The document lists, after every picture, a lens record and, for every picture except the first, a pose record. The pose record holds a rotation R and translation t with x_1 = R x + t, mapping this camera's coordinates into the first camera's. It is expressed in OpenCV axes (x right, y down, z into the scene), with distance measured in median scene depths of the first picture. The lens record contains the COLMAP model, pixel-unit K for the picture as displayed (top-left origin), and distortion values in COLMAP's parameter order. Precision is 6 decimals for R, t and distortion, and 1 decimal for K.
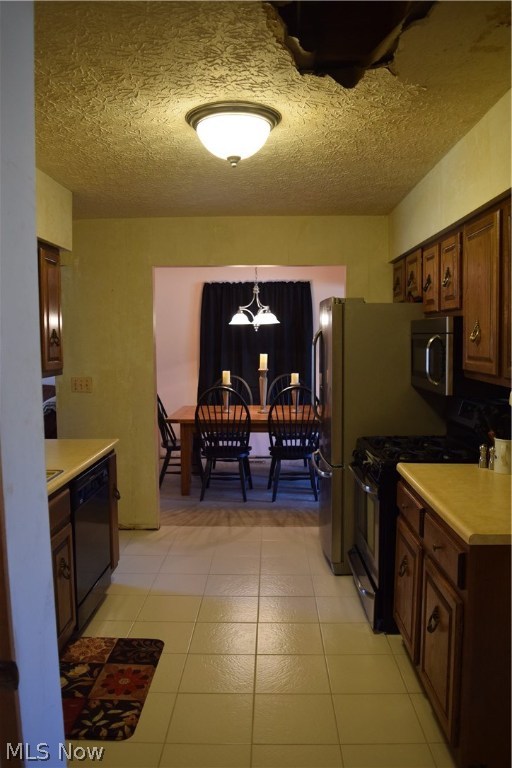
lens RADIAL K [[596.1, 0, 260.8], [0, 596.1, 383.8], [0, 0, 1]] dist [-0.090002, 0.011762]
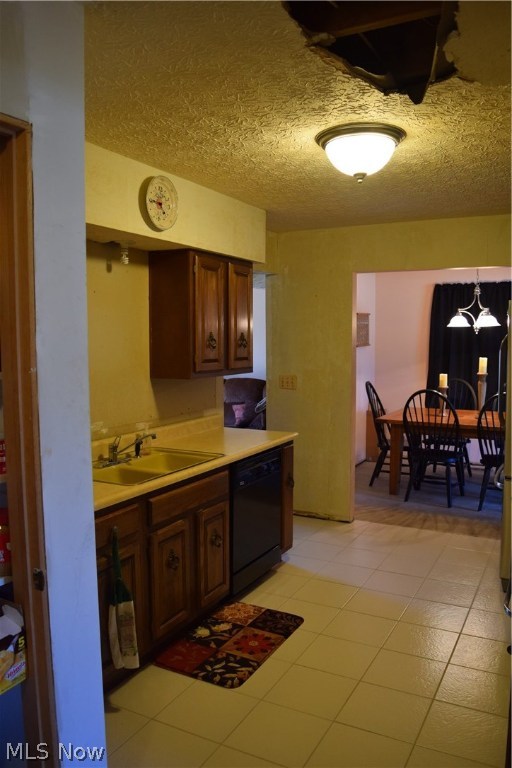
lens RADIAL K [[596.1, 0, 260.8], [0, 596.1, 383.8], [0, 0, 1]] dist [-0.090002, 0.011762]
pose [[0.894817, 0.039460, -0.444685, 0.145250], [-0.038894, 0.999189, 0.010401, -0.004926], [0.444735, 0.007989, 0.895626, -0.015392]]
